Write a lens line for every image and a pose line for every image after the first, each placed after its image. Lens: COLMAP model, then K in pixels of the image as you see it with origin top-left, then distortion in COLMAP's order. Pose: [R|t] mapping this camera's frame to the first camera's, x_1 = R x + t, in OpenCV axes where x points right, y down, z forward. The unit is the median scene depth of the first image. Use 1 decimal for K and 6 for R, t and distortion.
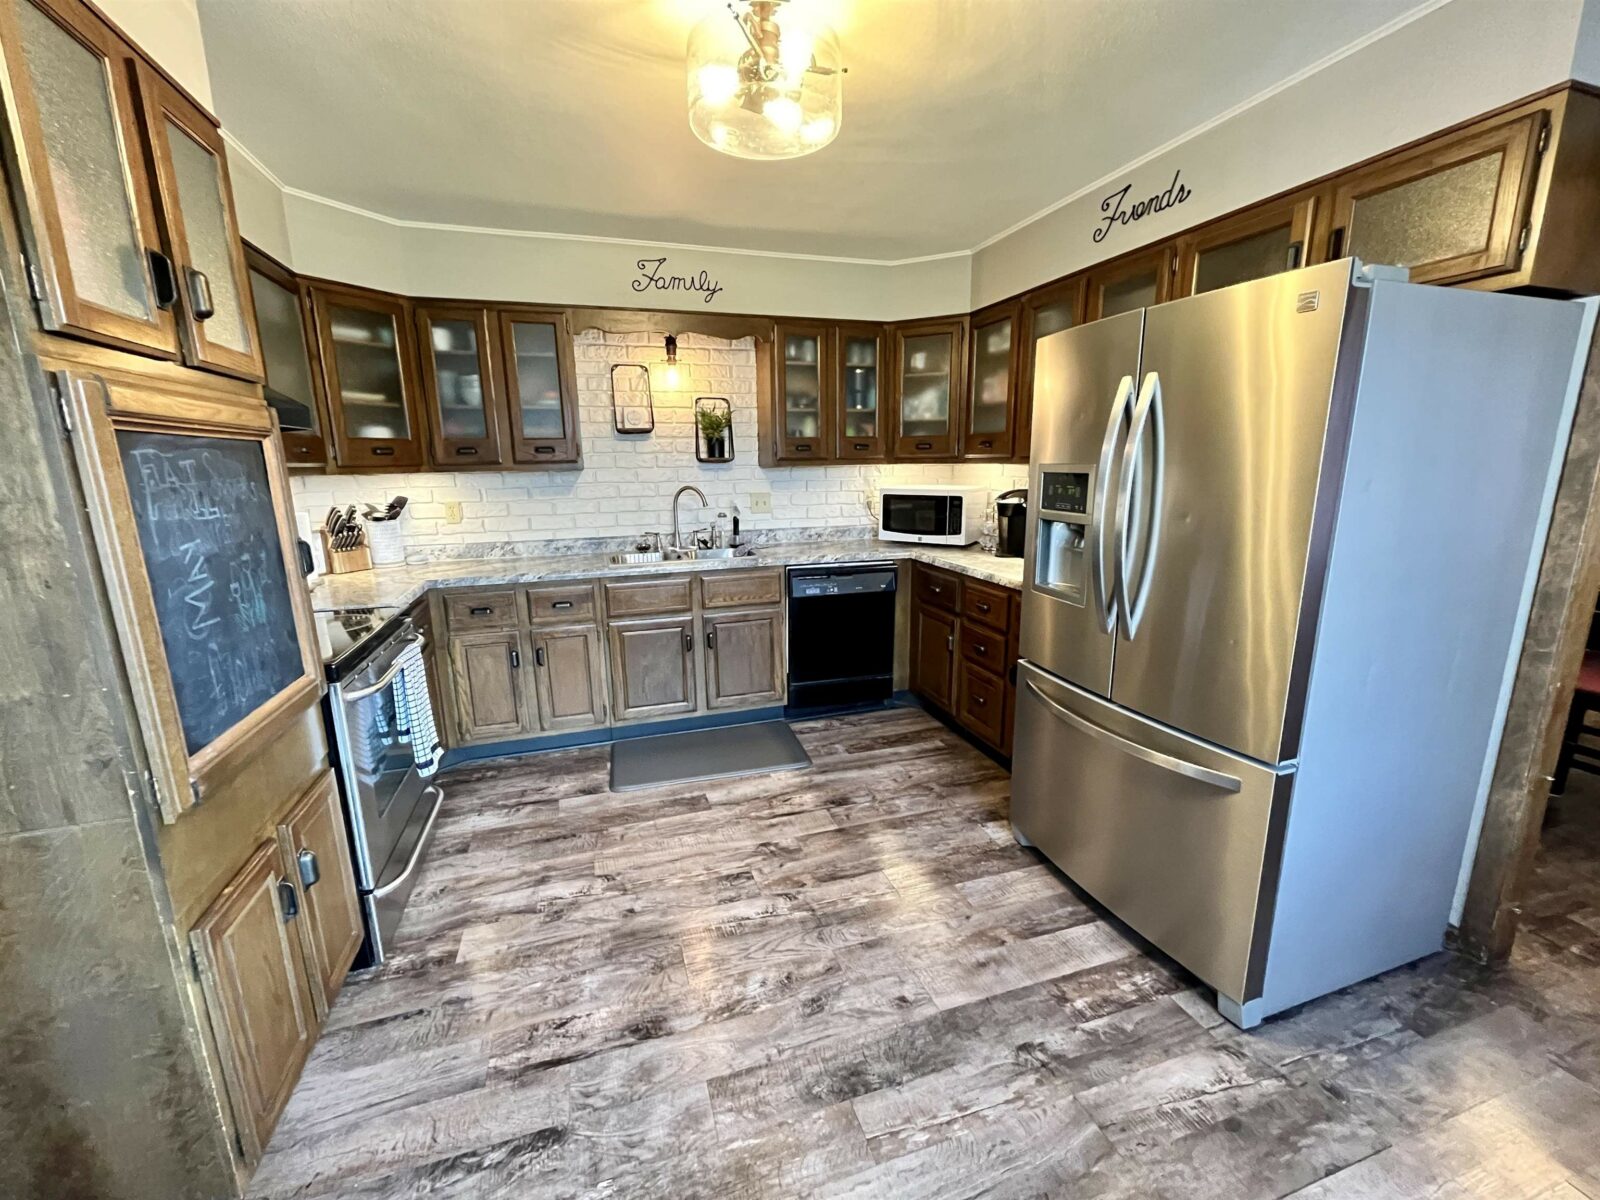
lens RADIAL K [[646.9, 0, 796.6], [0, 646.9, 598.6], [0, 0, 1]] dist [0.000265, 0.000244]
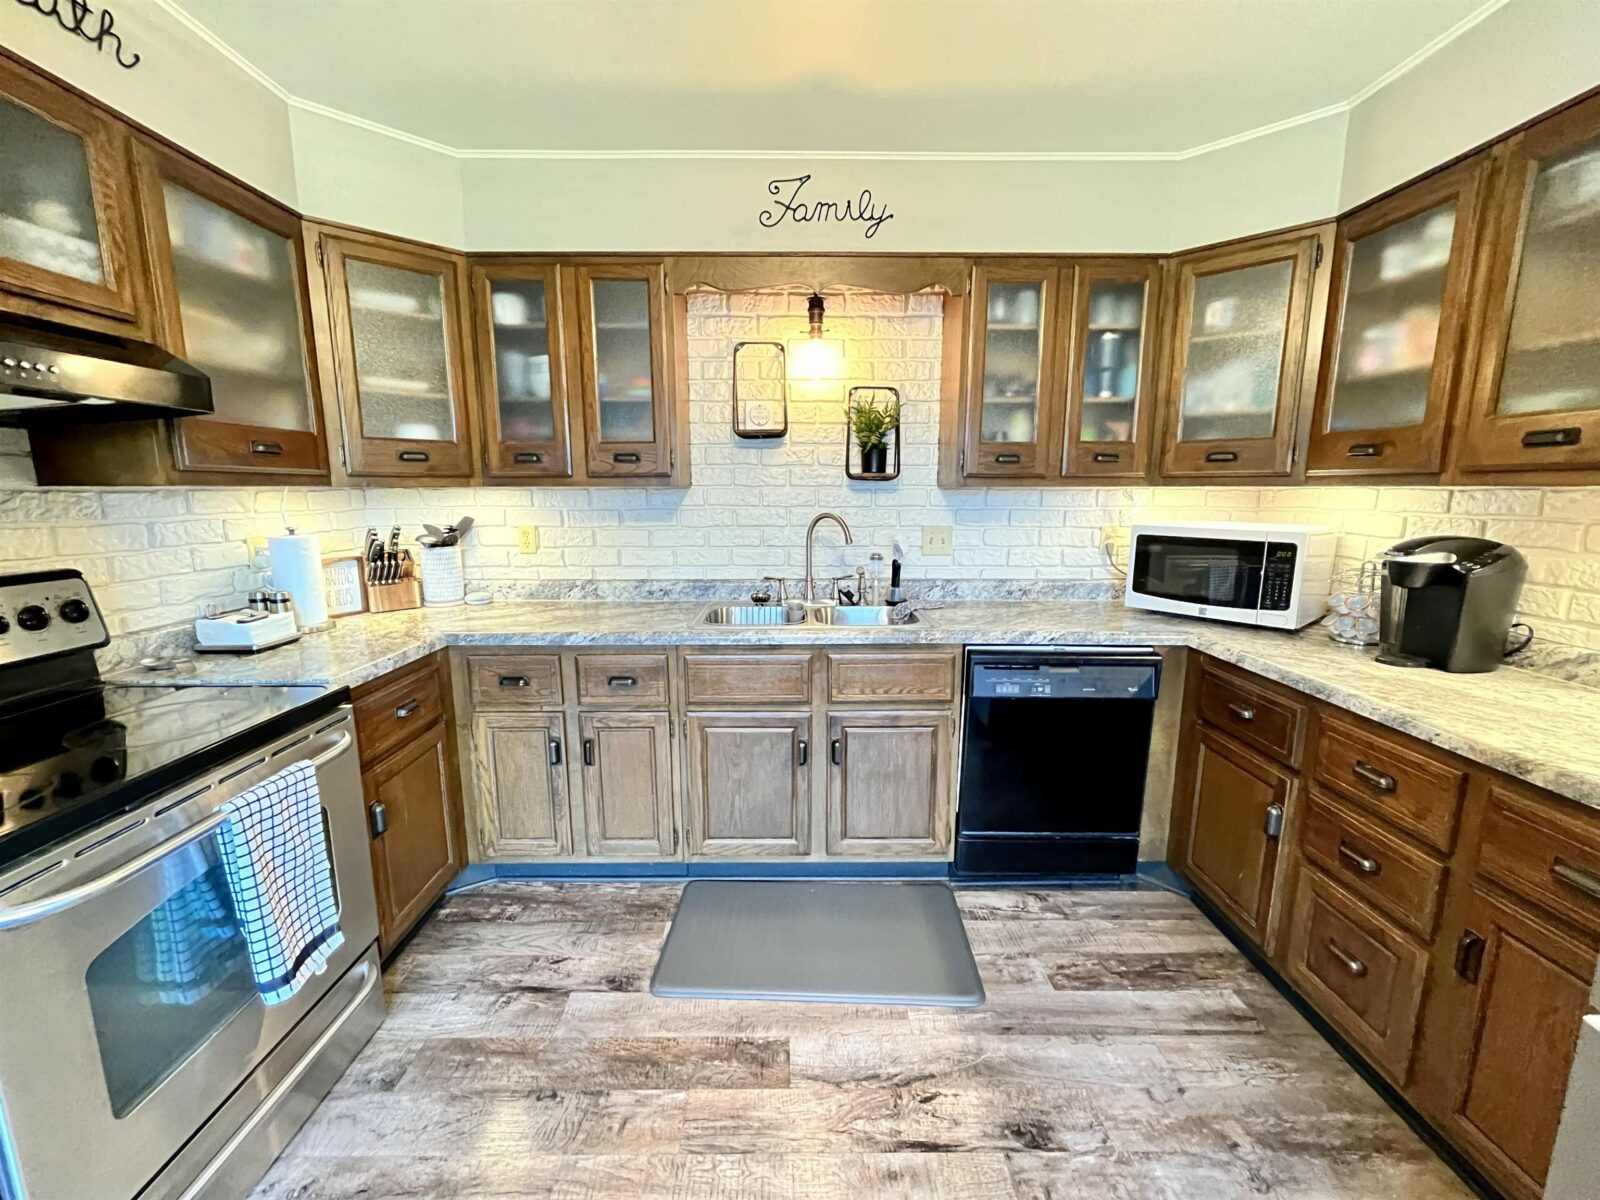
lens RADIAL K [[646.9, 0, 802.0], [0, 646.9, 598.8], [0, 0, 1]] dist [0.000265, 0.000244]
pose [[0.954980, 0.064375, -0.289603, 0.011426], [-0.075752, 0.996727, -0.028239, -0.067222], [0.286837, 0.048906, 0.956730, 0.368855]]
